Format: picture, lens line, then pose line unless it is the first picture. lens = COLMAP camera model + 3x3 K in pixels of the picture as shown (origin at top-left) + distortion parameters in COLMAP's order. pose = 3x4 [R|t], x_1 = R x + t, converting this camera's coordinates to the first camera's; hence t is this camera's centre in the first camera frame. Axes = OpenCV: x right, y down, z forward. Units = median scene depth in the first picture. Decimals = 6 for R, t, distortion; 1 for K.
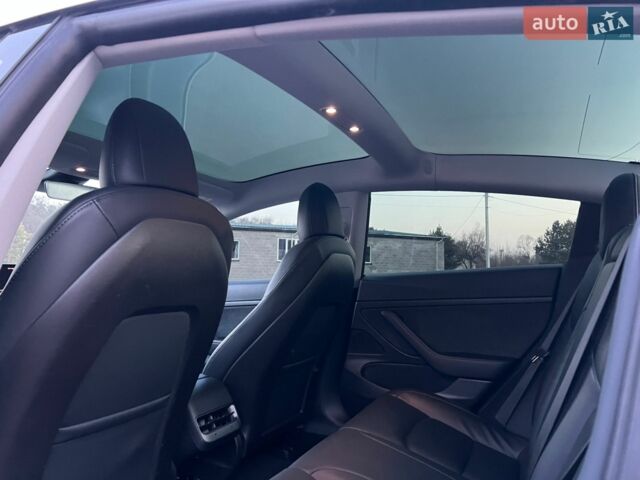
lens RADIAL K [[485.4, 0, 320.0], [0, 485.4, 240.0], [0, 0, 1]] dist [0.117665, -0.188977]
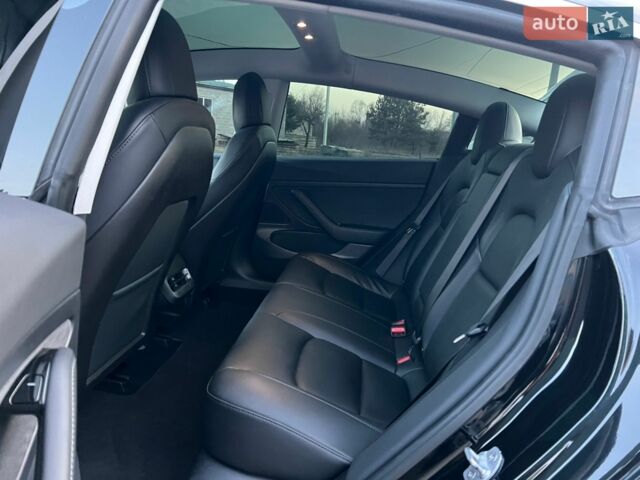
lens RADIAL K [[485.4, 0, 320.0], [0, 485.4, 240.0], [0, 0, 1]] dist [0.117665, -0.188977]
pose [[0.945537, -0.003202, 0.325498, -0.216263], [-0.090208, 0.958210, 0.271469, -0.069811], [-0.312765, -0.286047, 0.905735, -0.134420]]
